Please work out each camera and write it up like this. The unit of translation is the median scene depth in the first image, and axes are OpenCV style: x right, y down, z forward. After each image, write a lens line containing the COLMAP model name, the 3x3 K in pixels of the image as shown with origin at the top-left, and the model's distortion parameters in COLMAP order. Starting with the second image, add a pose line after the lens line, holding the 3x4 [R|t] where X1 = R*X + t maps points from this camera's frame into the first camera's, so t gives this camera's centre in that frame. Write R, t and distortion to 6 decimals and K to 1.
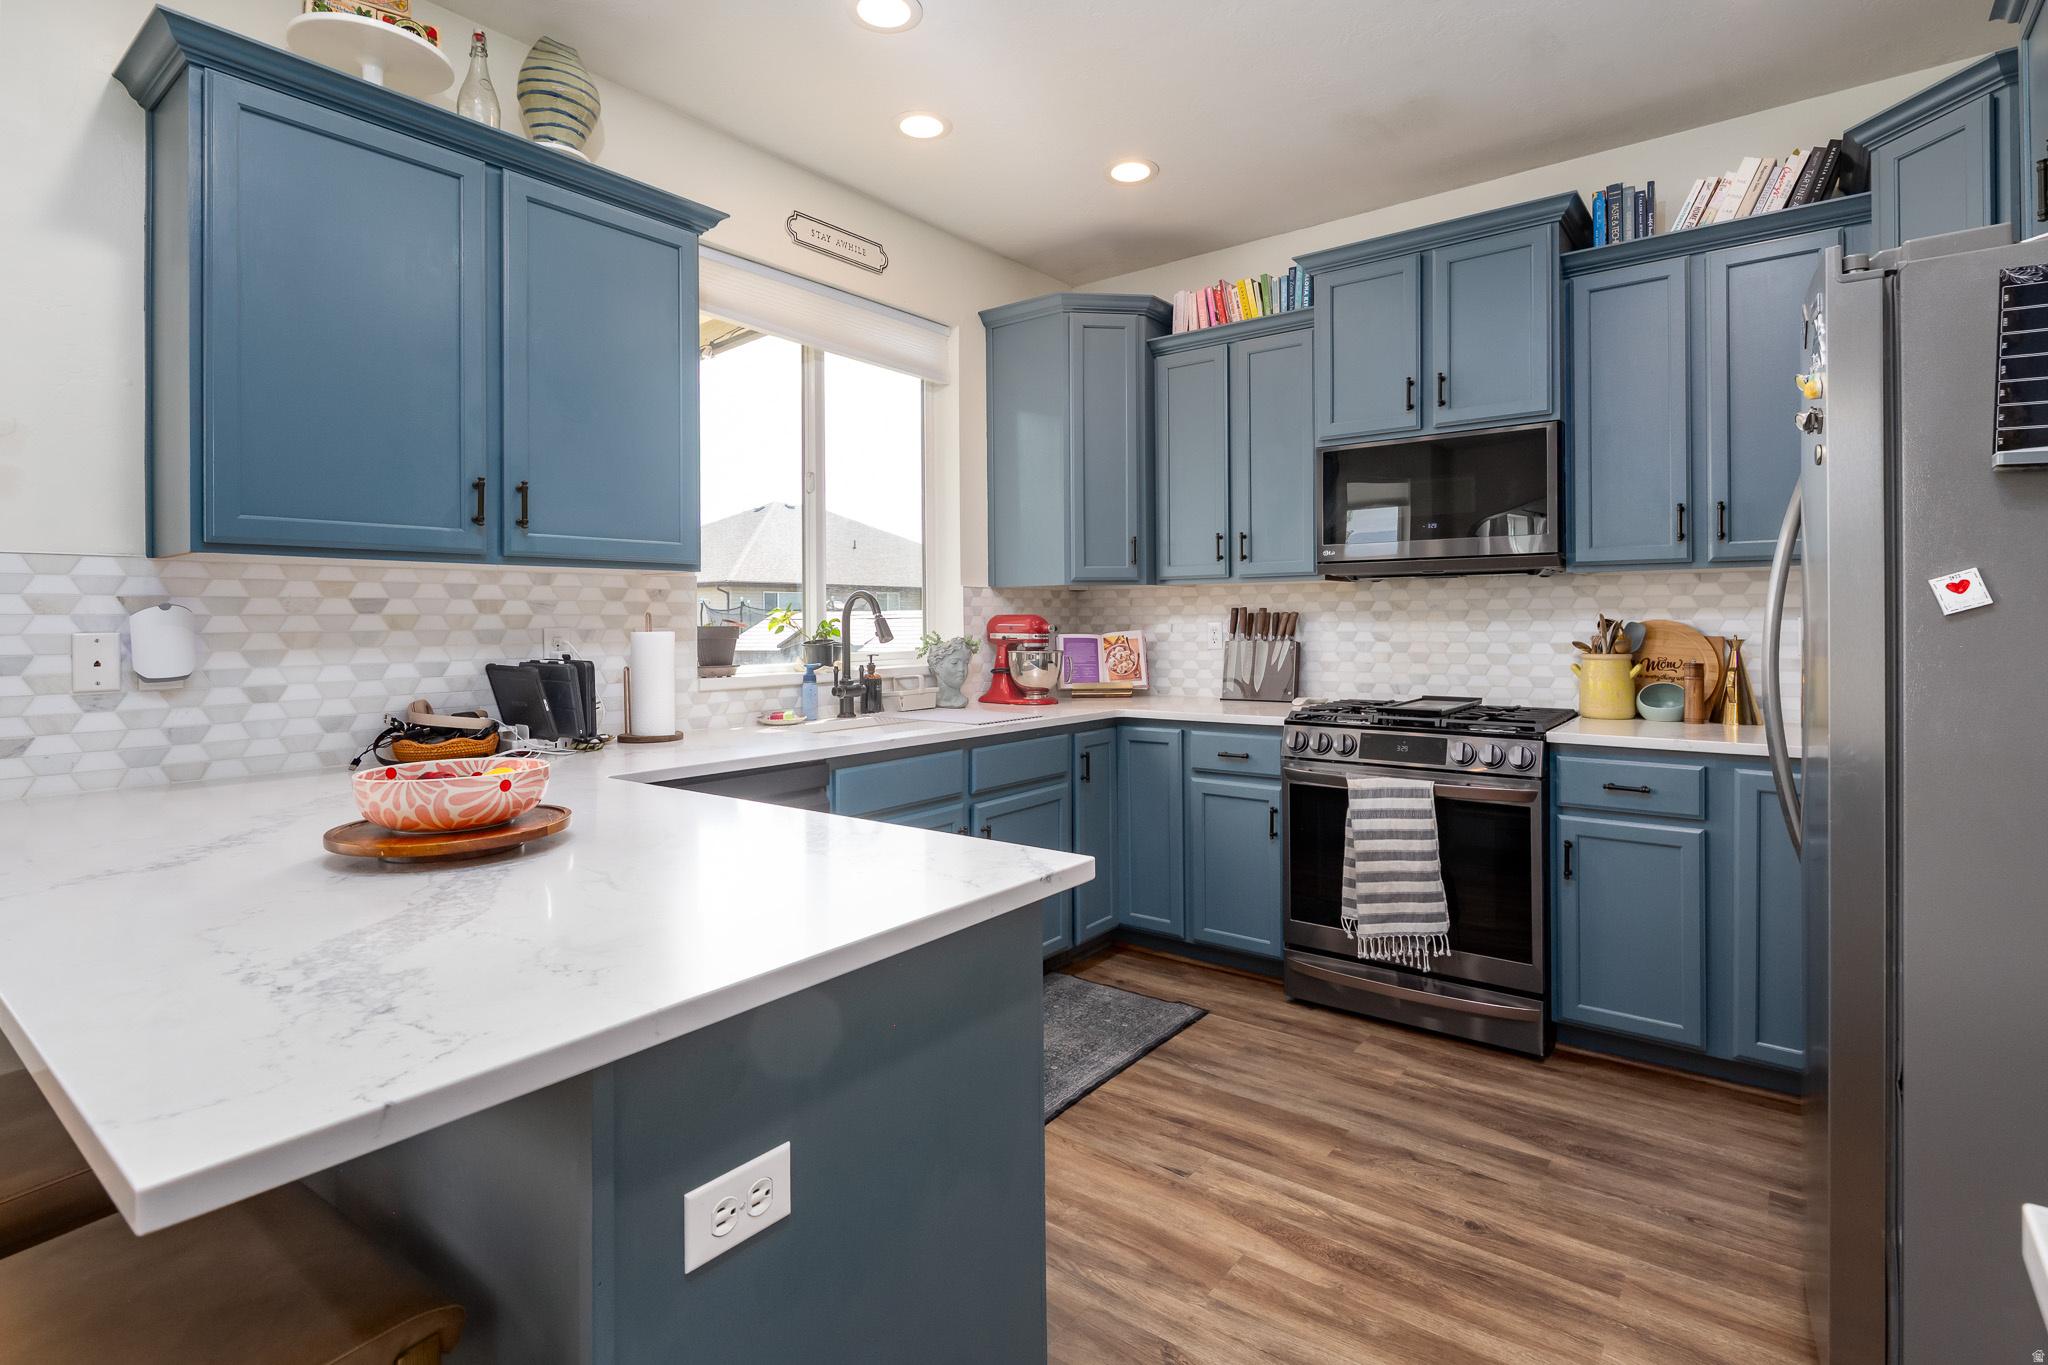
lens RADIAL K [[998.5, 0, 1030.3], [0, 998.5, 619.1], [0, 0, 1]] dist [-0.001204, 0.000012]
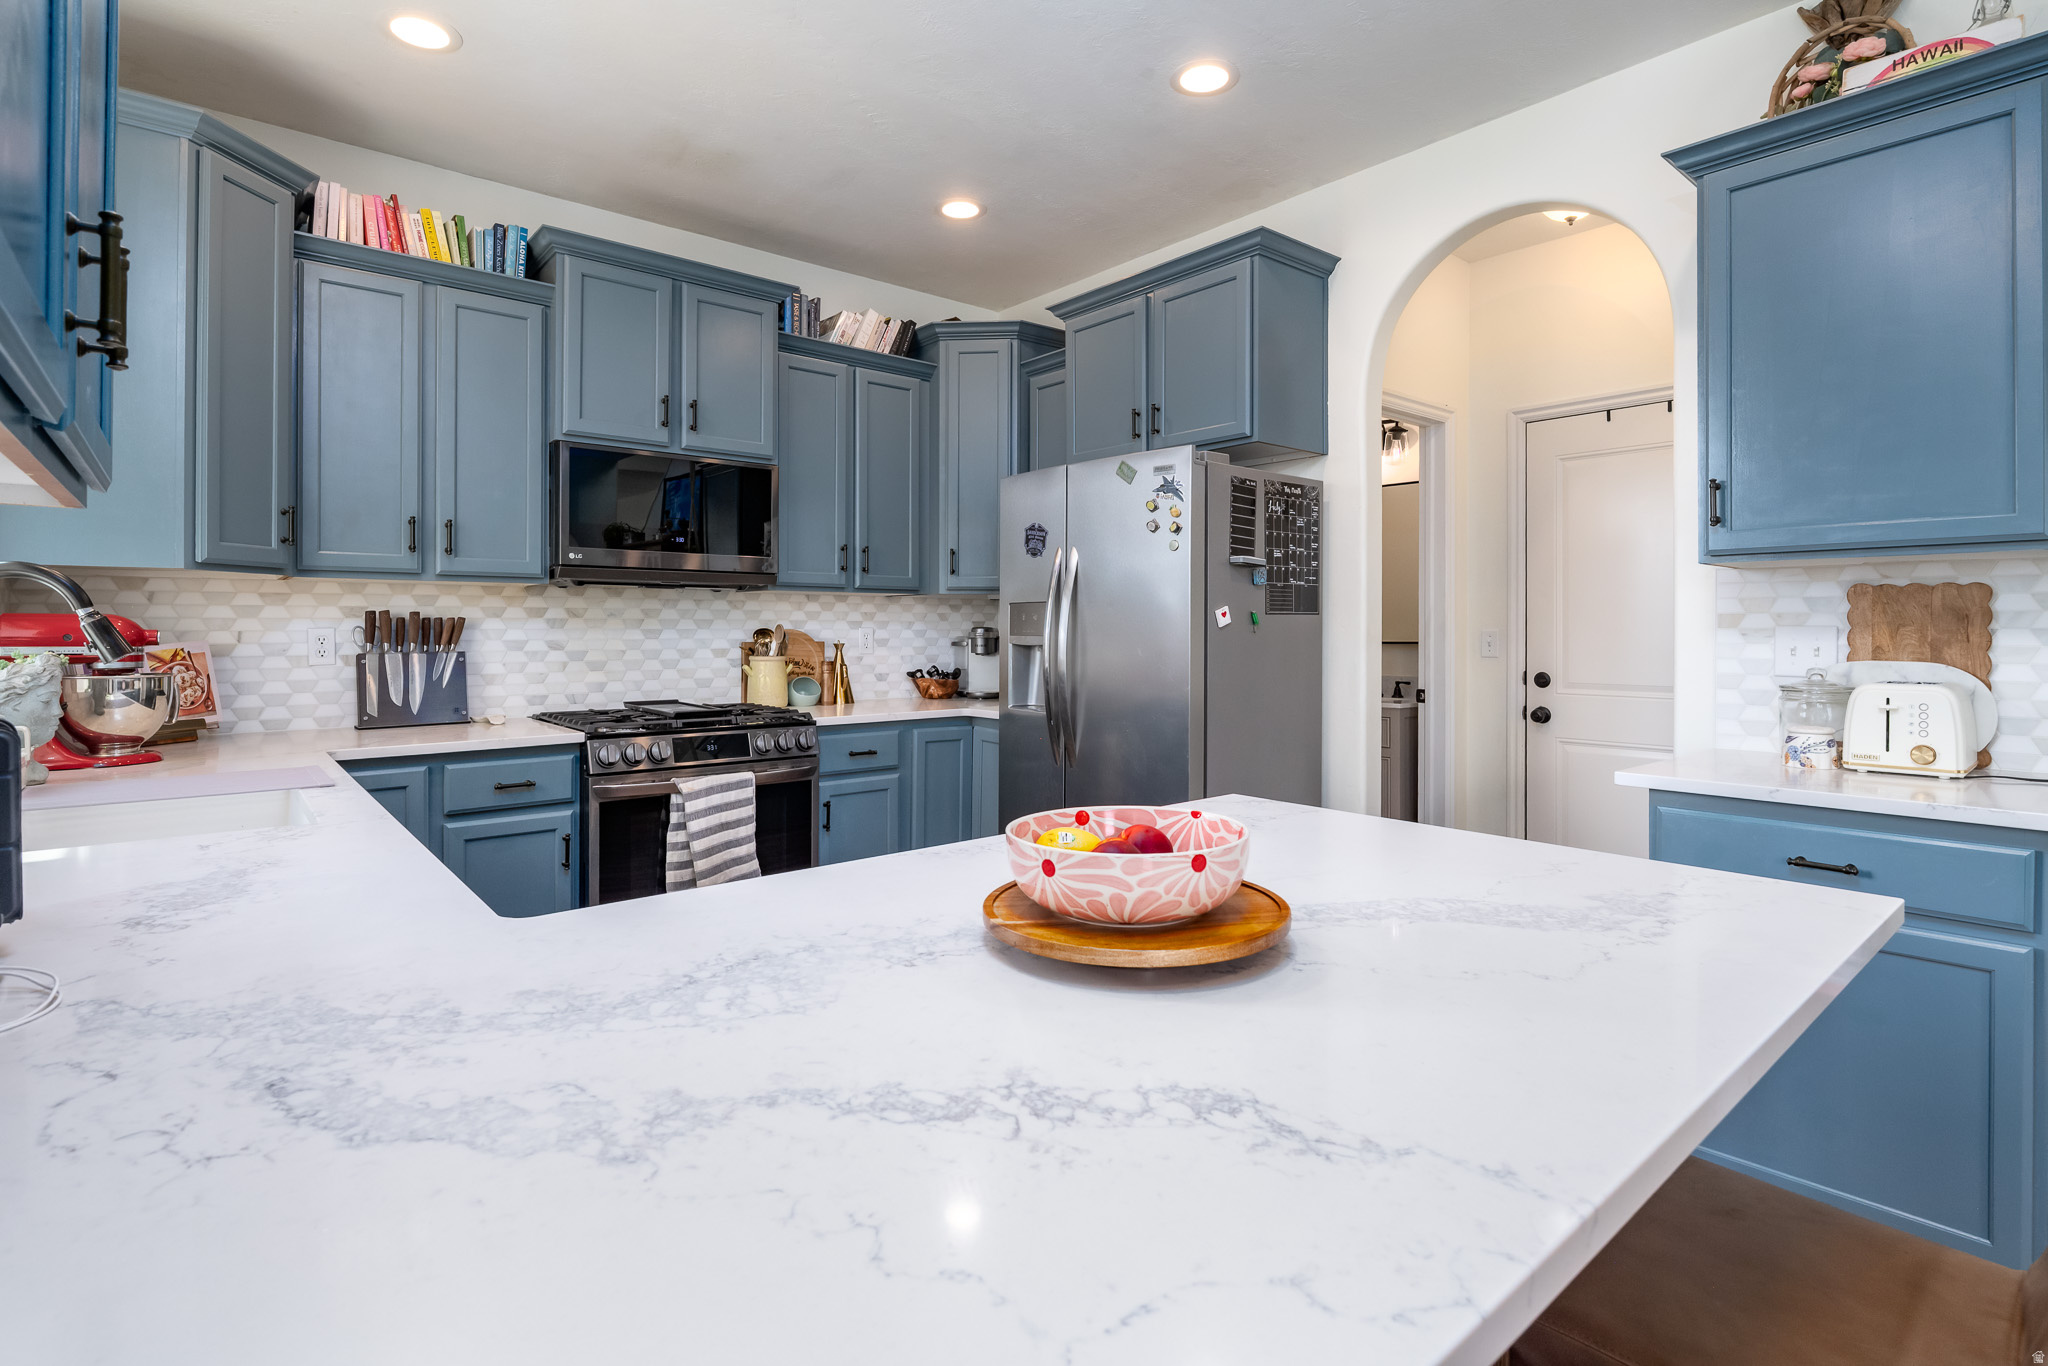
lens RADIAL K [[1002.5, 0, 1036.3], [0, 1002.5, 632.7], [0, 0, 1]] dist [-0.000695, -0.011971]
pose [[0.200447, 0.001808, 0.979703, -0.543011], [-0.004717, 0.999988, -0.000881, 0.004740], [-0.979693, -0.004445, 0.200454, 0.392549]]
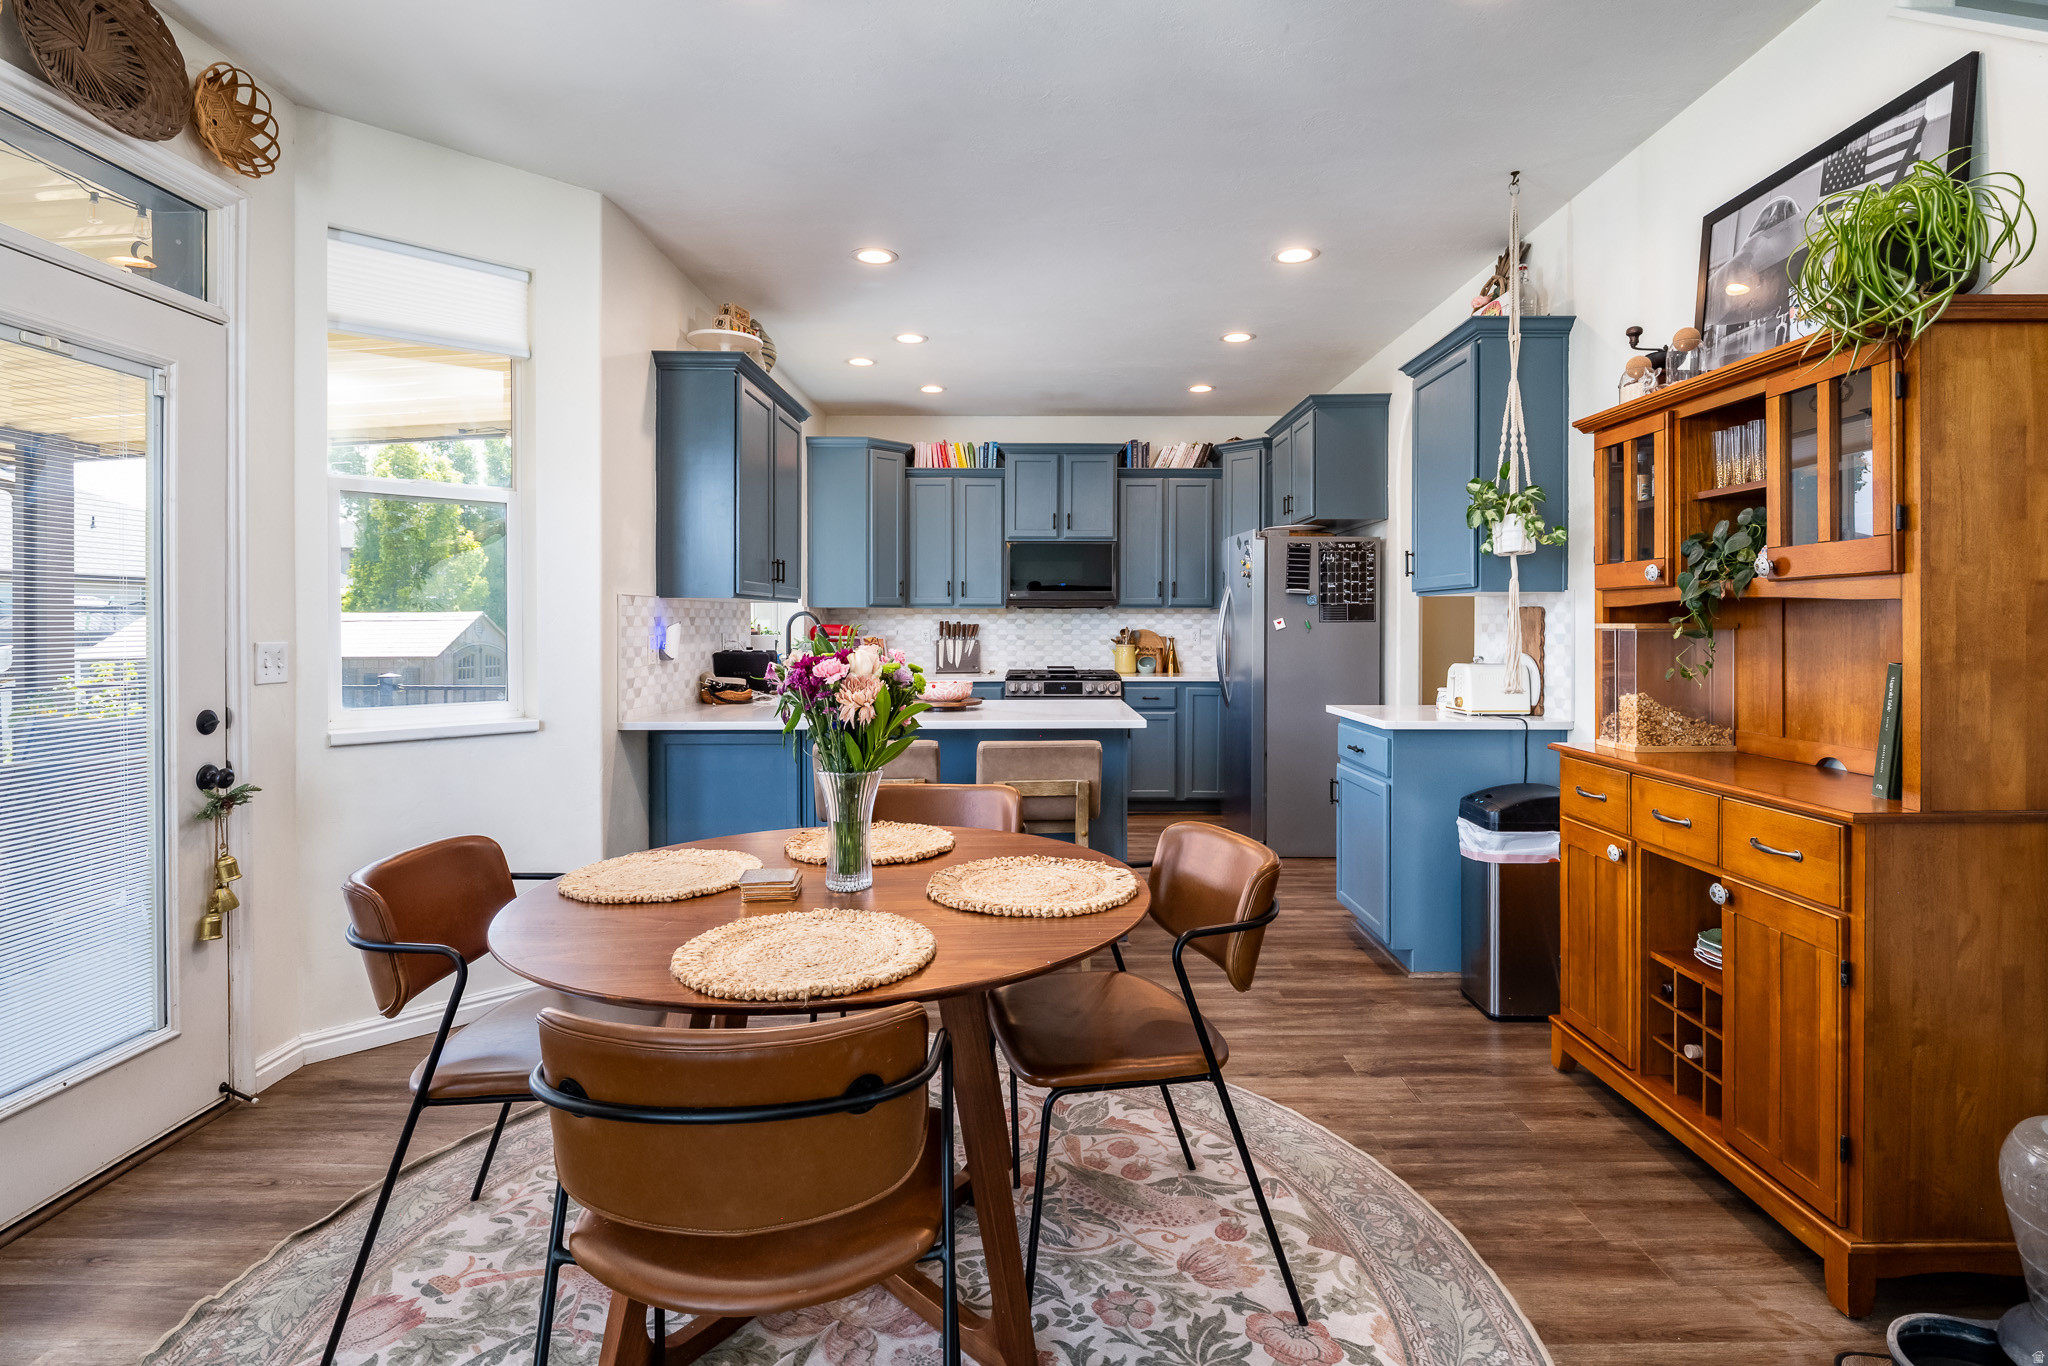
lens RADIAL K [[1002.5, 0, 1036.3], [0, 1002.5, 632.7], [0, 0, 1]] dist [-0.000695, -0.011971]
pose [[0.786907, 0.000523, 0.617072, -0.908110], [-0.006817, 0.999946, 0.007845, -0.007307], [-0.617034, -0.010380, 0.786868, -0.607734]]
